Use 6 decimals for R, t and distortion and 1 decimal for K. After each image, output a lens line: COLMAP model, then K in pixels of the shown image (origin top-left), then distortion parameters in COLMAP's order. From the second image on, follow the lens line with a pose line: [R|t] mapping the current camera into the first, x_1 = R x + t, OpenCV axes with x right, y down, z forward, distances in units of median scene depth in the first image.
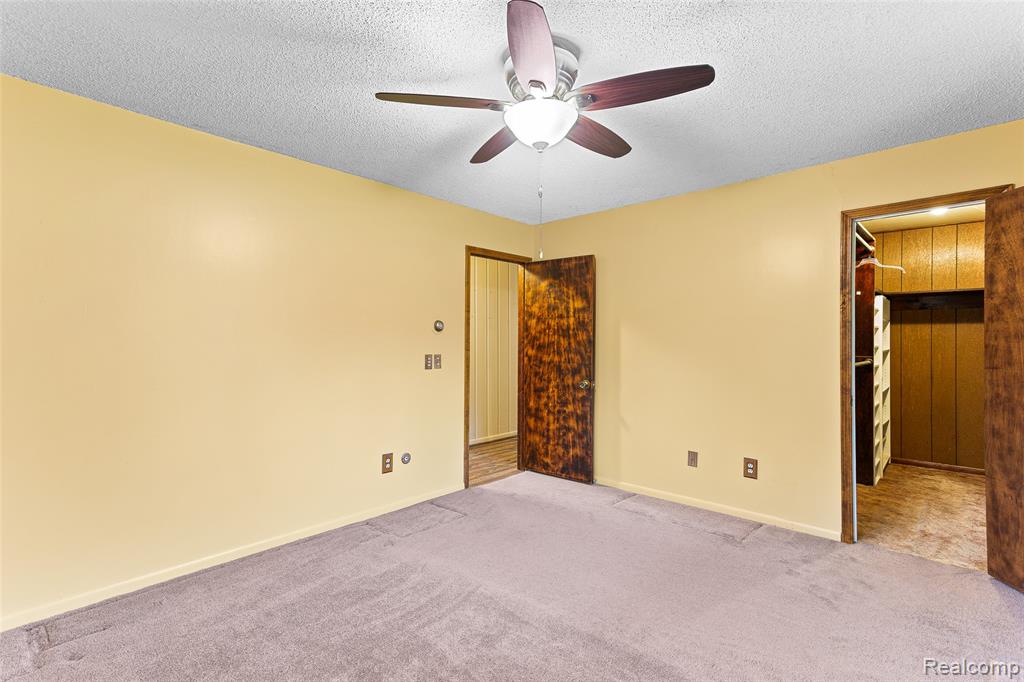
lens RADIAL K [[465.3, 0, 504.9], [0, 465.3, 336.6], [0, 0, 1]] dist [0.020651, -0.000092]
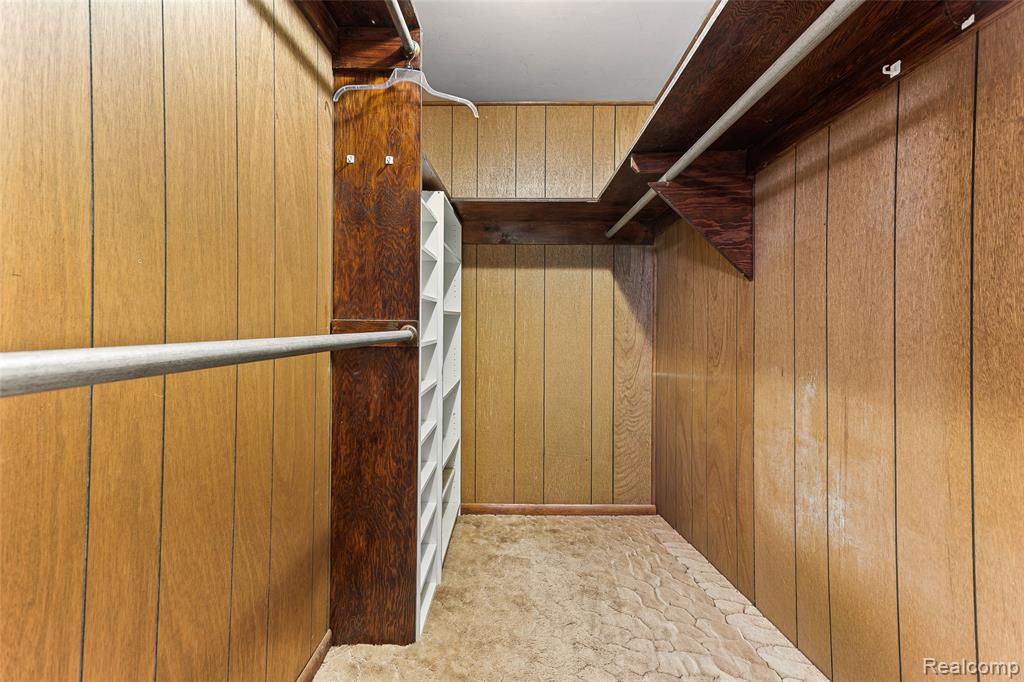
lens RADIAL K [[486.0, 0, 510.7], [0, 486.0, 322.4], [0, 0, 1]] dist [0.023279, 0.000282]
pose [[0.733405, -0.004075, 0.679780, 0.496748], [-0.003598, 0.999945, 0.009876, 0.034549], [-0.679782, -0.009689, 0.733350, 0.571302]]
